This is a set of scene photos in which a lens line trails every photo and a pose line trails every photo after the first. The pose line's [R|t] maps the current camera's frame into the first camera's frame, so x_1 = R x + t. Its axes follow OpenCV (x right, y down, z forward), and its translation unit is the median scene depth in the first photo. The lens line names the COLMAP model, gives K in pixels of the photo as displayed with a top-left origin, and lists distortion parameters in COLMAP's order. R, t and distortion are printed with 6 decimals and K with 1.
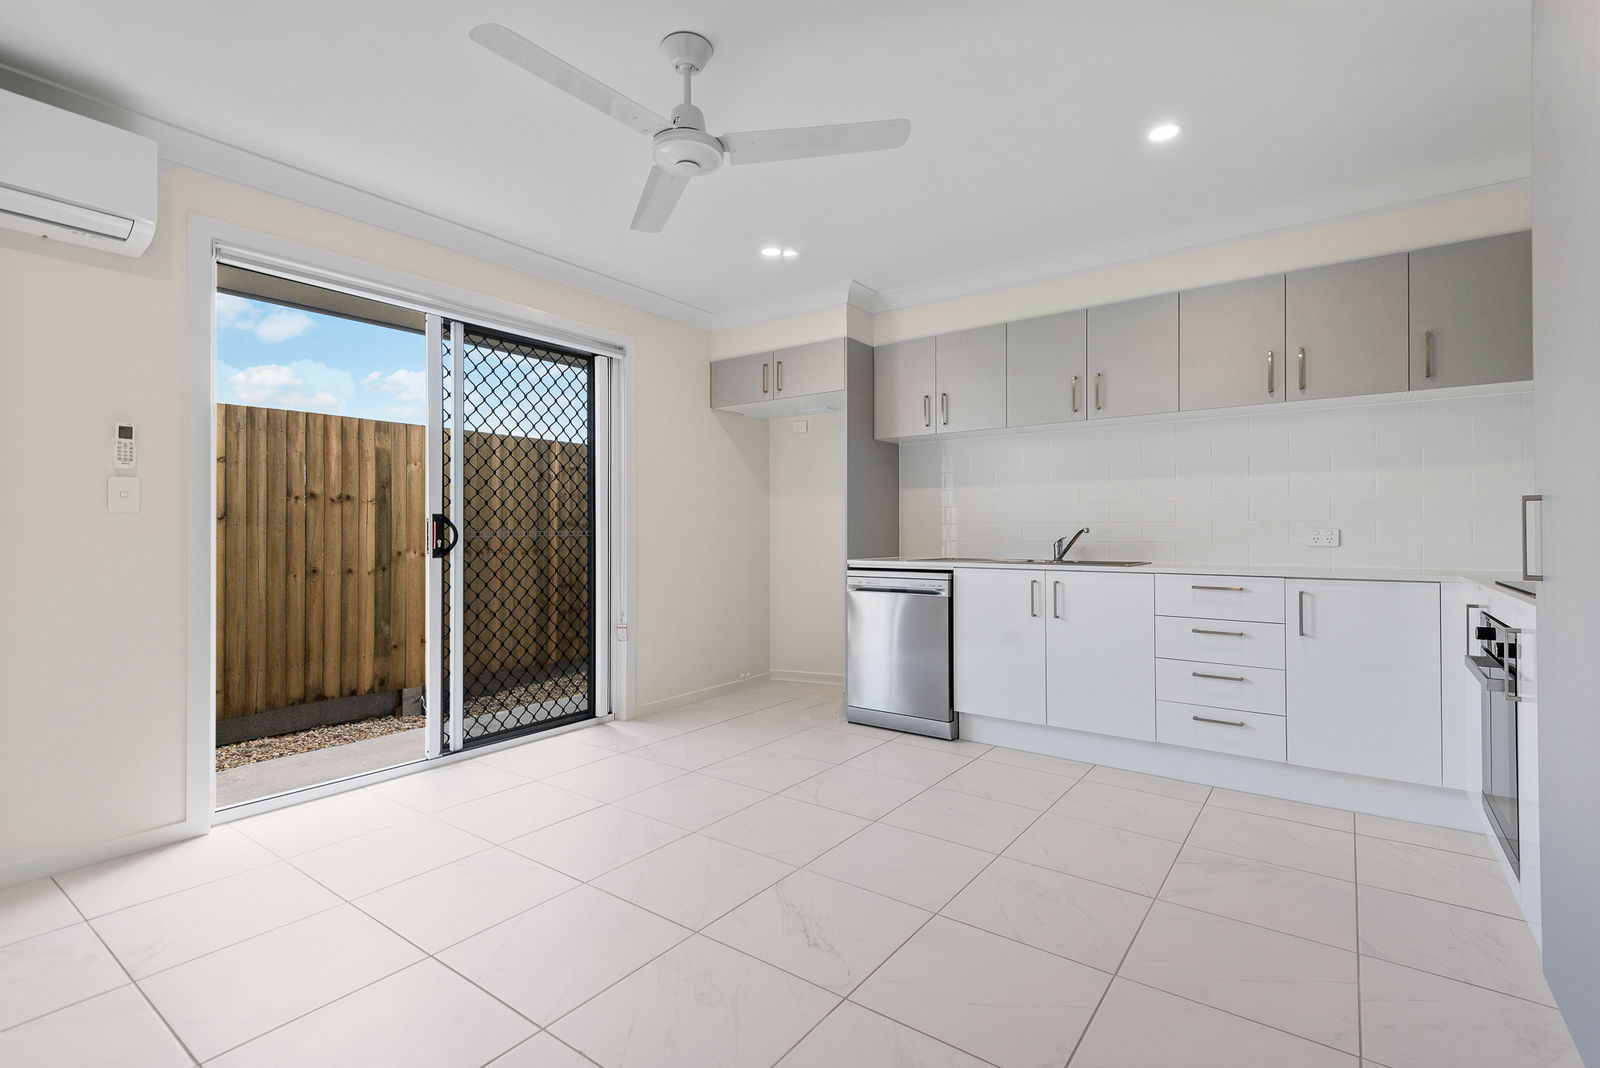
lens RADIAL K [[730.7, 0, 828.2], [0, 730.7, 531.7], [0, 0, 1]] dist [0.000405, -0.017662]
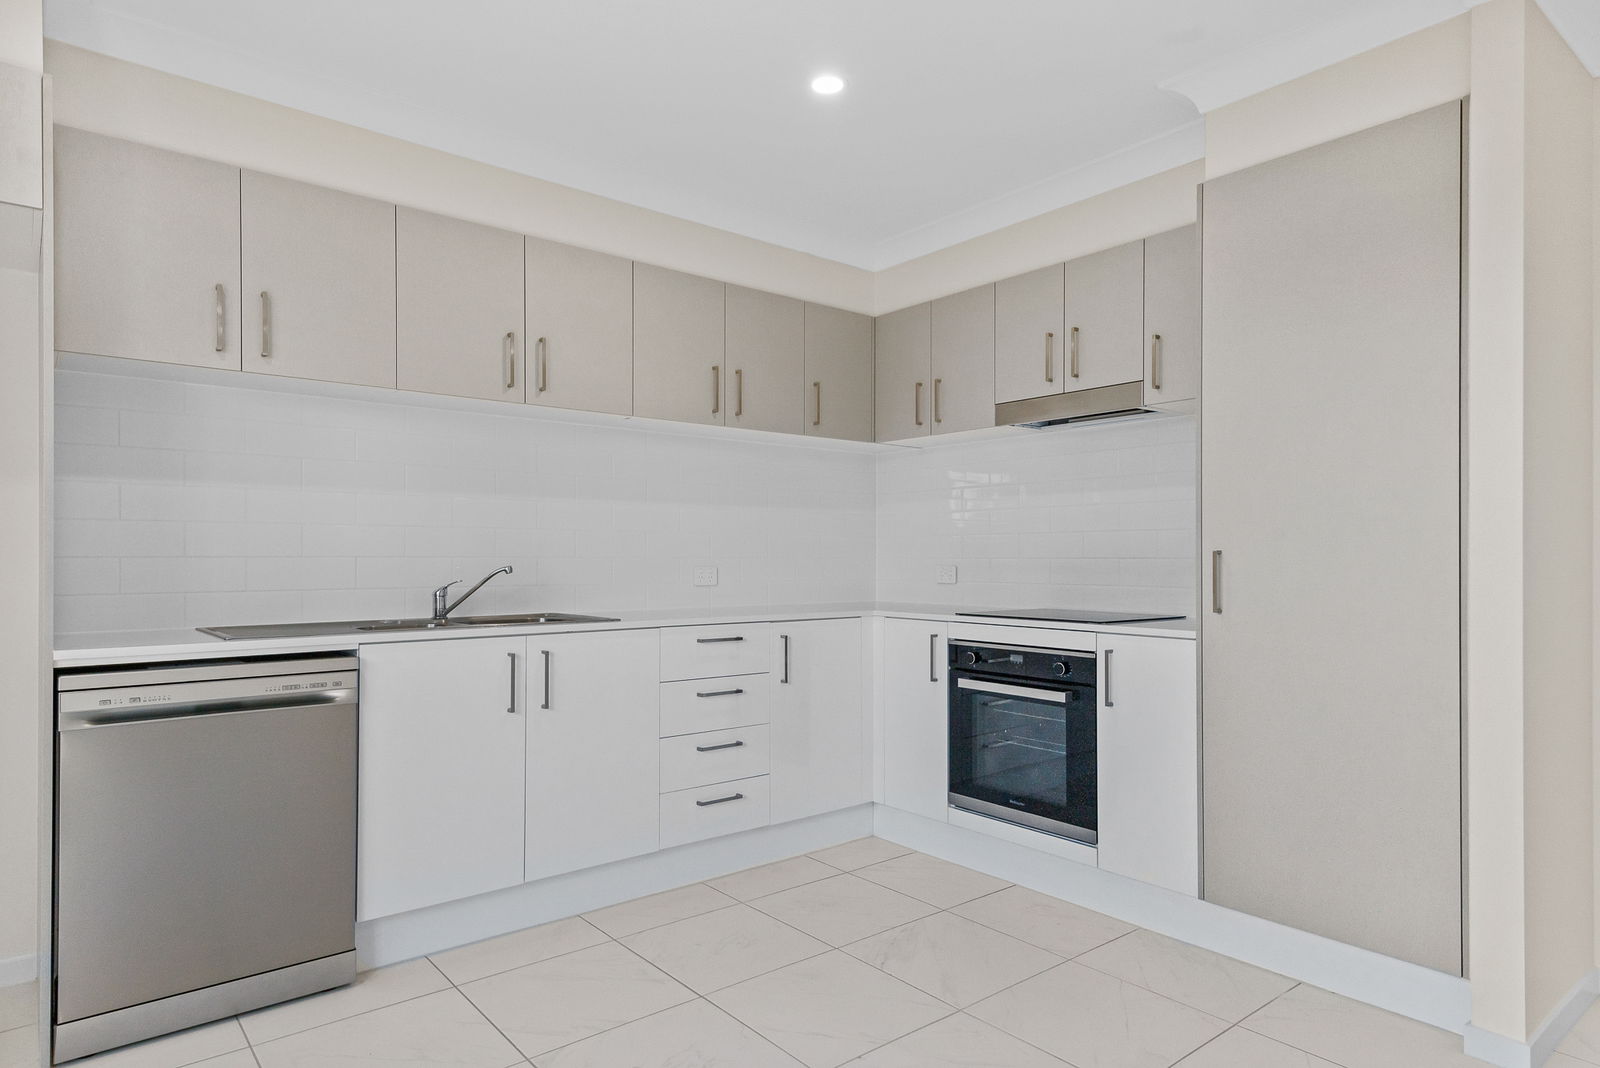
lens RADIAL K [[916.7, 0, 798.5], [0, 916.7, 556.3], [0, 0, 1]] dist [0.003479, 0.000311]
pose [[0.258283, 0.003234, 0.966064, -0.374701], [-0.000253, 0.999995, -0.003280, -0.011924], [-0.966069, 0.000602, 0.258282, 0.531205]]
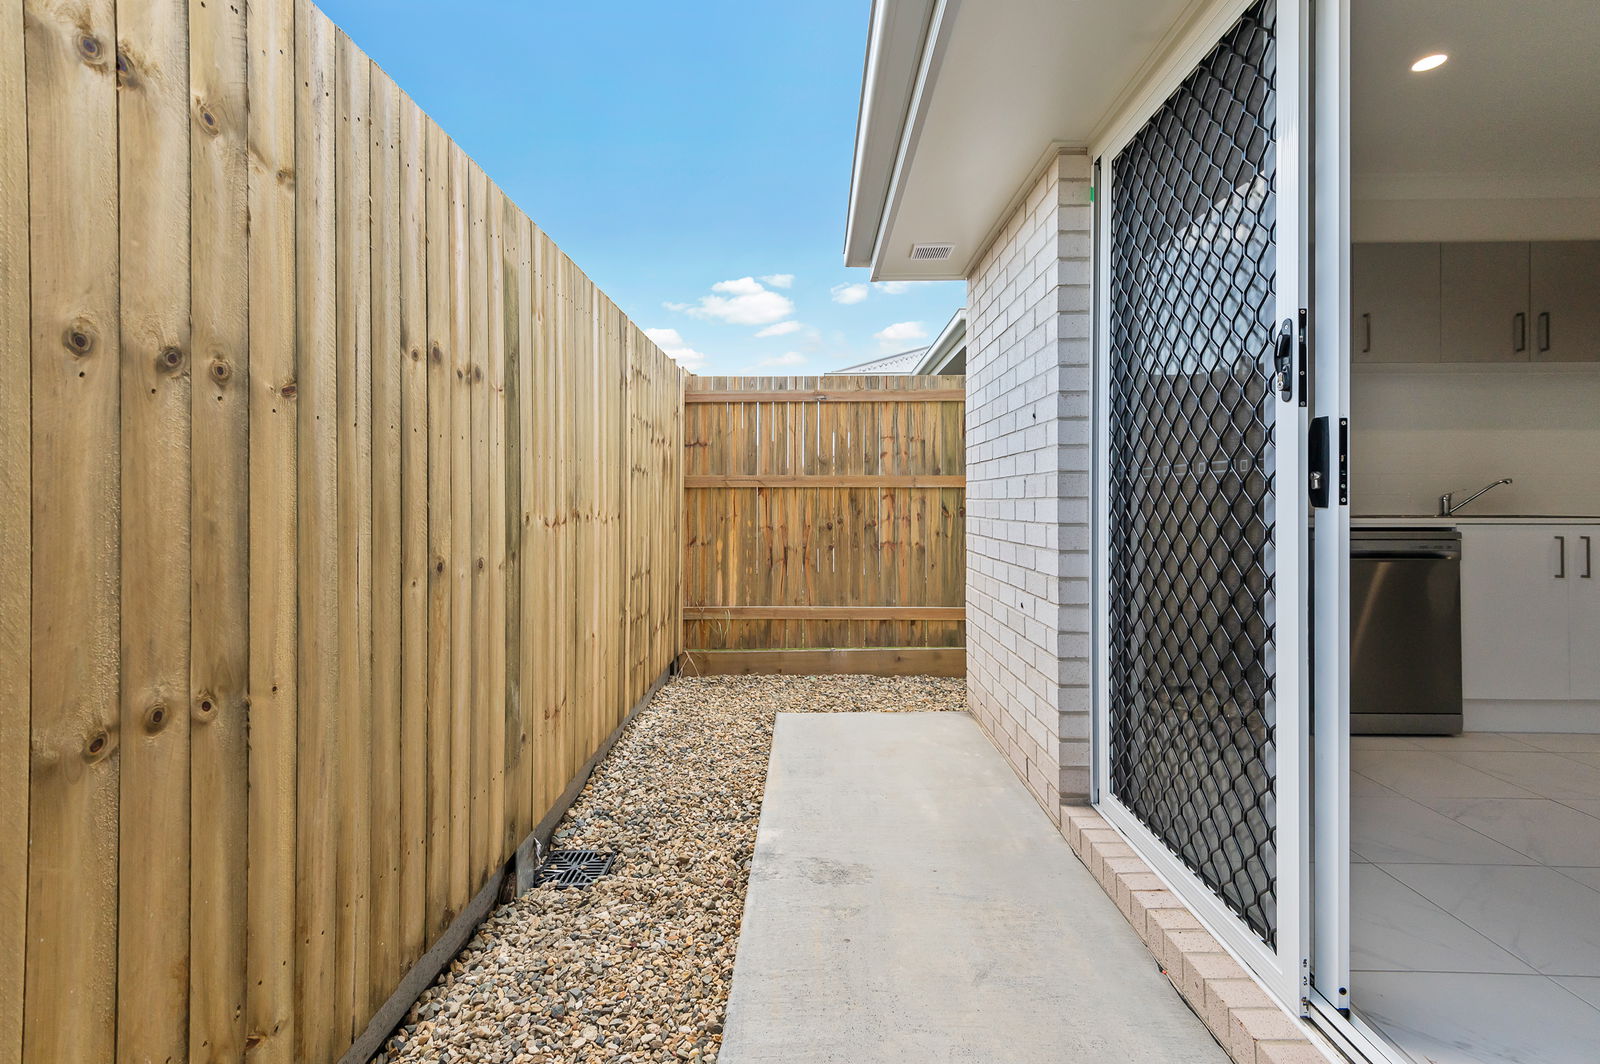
lens RADIAL K [[740.5, 0, 793.6], [0, 740.5, 507.3], [0, 0, 1]] dist [0.000986, 0.000271]
pose [[0.832839, -0.000442, 0.553515, -0.910761], [-0.000196, 0.999999, 0.001094, 0.028591], [-0.553515, -0.001020, 0.832839, 0.718090]]
